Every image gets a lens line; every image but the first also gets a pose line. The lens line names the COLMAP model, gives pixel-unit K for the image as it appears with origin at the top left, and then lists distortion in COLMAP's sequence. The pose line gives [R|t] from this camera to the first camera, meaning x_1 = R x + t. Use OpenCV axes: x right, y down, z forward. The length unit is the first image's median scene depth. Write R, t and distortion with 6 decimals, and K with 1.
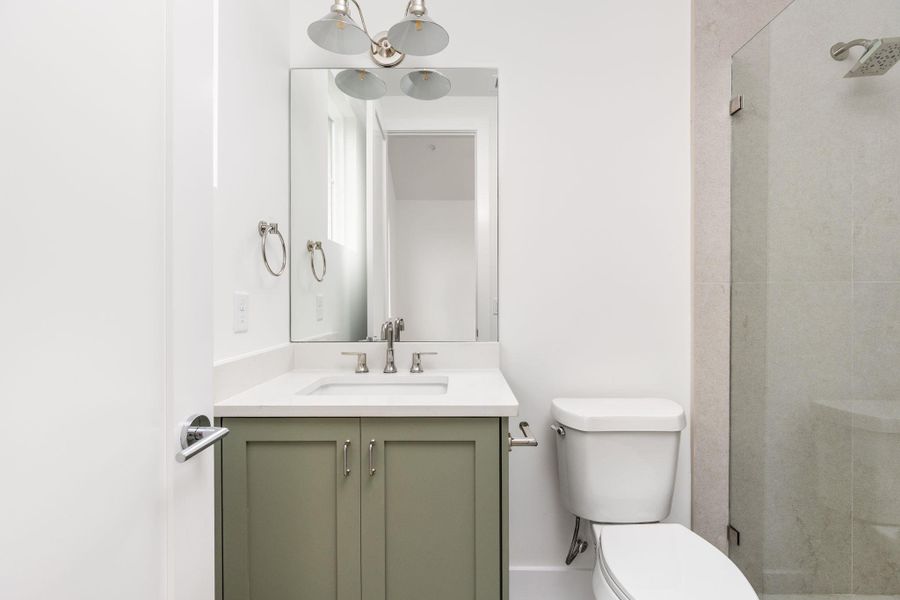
lens RADIAL K [[410.5, 0, 451.1], [0, 410.5, 297.9], [0, 0, 1]] dist [0.000270, -0.000088]
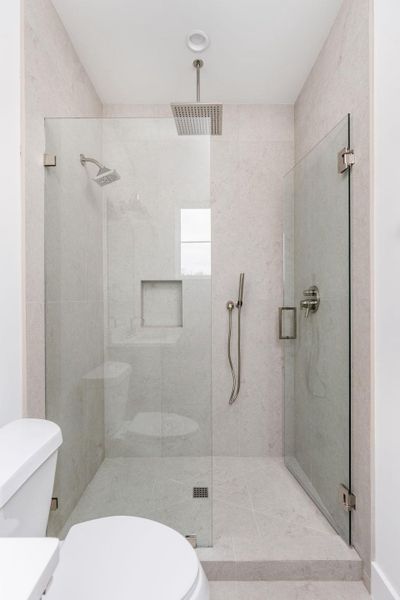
lens RADIAL K [[269.4, 0, 200.0], [0, 269.4, 300.0], [0, 0, 1]] dist [0.000706, -0.000048]
pose [[-0.009974, -0.003860, 0.999943, -0.131766], [0.008029, 0.999960, 0.003941, -0.043115], [-0.999918, 0.008068, -0.009943, 0.545427]]
